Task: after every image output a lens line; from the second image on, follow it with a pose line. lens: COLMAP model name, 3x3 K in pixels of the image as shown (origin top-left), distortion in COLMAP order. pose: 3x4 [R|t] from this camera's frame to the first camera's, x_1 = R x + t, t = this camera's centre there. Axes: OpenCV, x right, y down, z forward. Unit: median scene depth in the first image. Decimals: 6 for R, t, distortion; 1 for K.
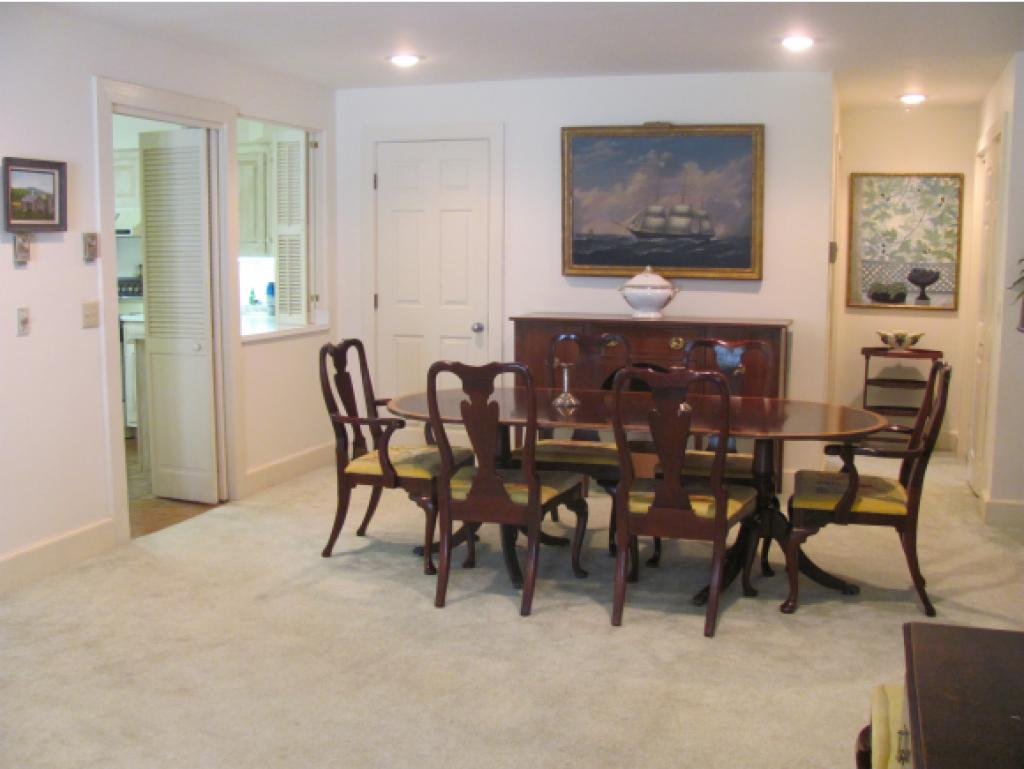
lens RADIAL K [[1080.2, 0, 520.1], [0, 1080.2, 387.9], [0, 0, 1]] dist [-0.147328, 0.000000]
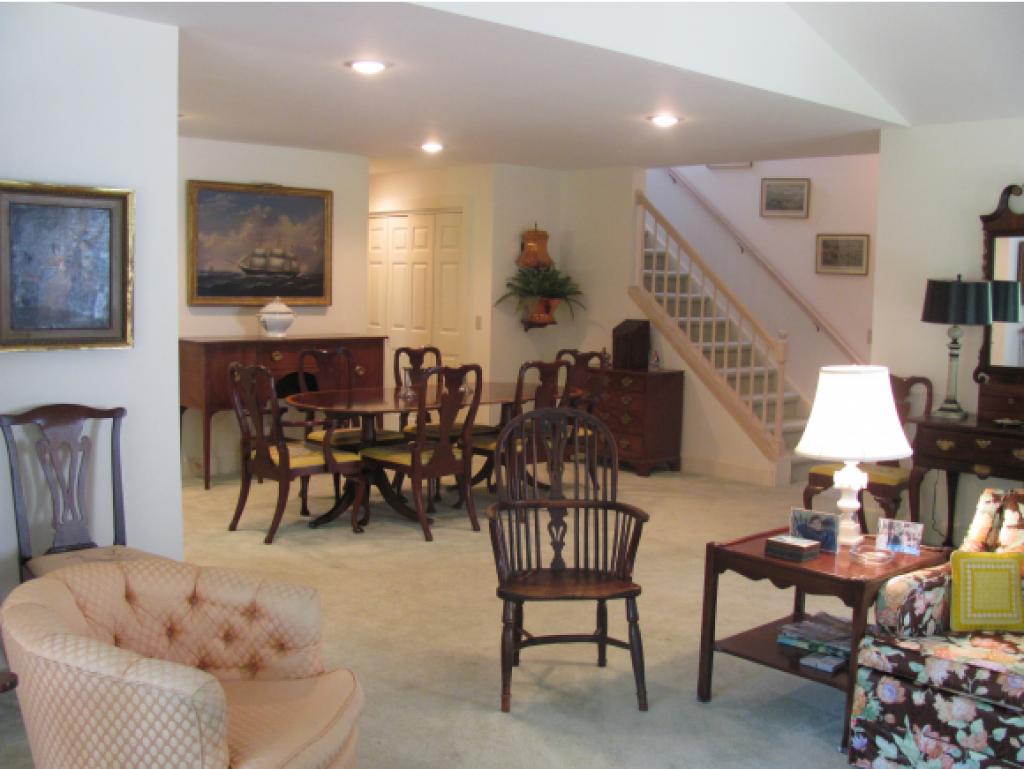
lens RADIAL K [[1080.2, 0, 515.1], [0, 1080.2, 384.1], [0, 0, 1]] dist [-0.147328, 0.000000]
pose [[0.491441, -0.081120, 0.867125, -0.829059], [0.095228, 0.994688, 0.039083, -0.031980], [-0.865689, 0.063368, 0.496555, 0.126624]]
